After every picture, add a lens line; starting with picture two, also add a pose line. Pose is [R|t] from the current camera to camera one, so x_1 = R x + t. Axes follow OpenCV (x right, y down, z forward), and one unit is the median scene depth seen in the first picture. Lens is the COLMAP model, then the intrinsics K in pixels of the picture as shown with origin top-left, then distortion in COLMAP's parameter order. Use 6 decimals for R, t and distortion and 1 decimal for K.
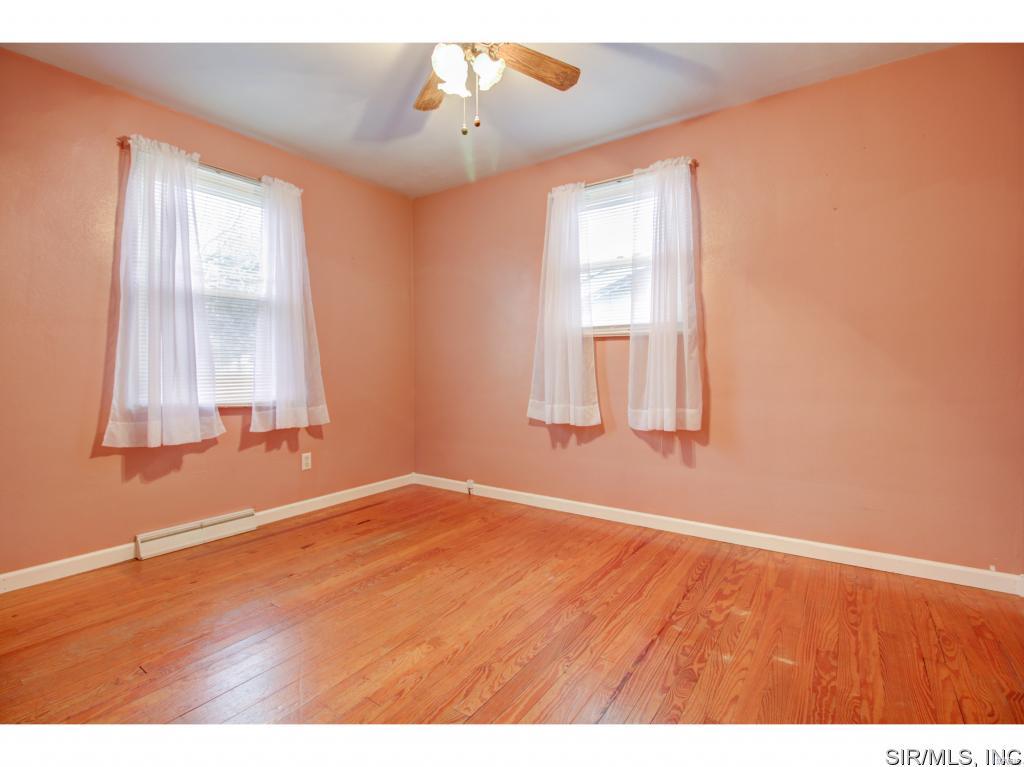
lens RADIAL K [[472.4, 0, 511.8], [0, 472.4, 372.4], [0, 0, 1]] dist [-0.003386, -0.000951]
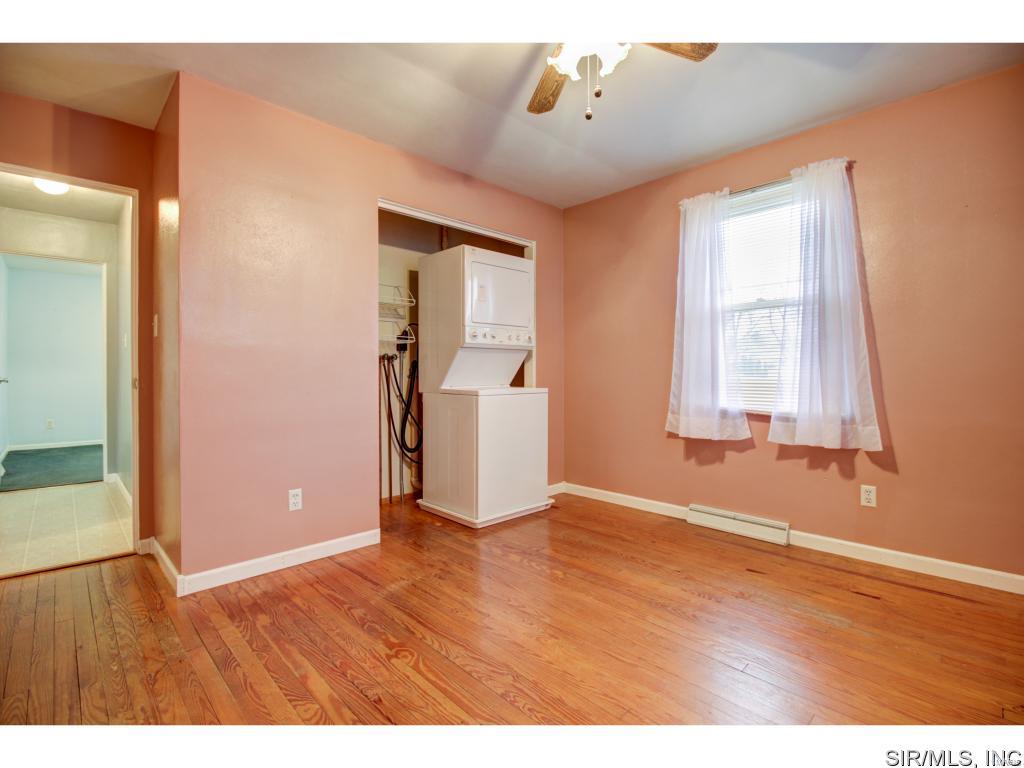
lens RADIAL K [[486.3, 0, 515.5], [0, 486.3, 376.8], [0, 0, 1]] dist [-0.000933, -0.014841]
pose [[-0.189605, 0.008237, -0.981826, 0.557516], [-0.010925, 0.999885, 0.010499, -0.013647], [0.981800, 0.012717, -0.189493, 0.695220]]
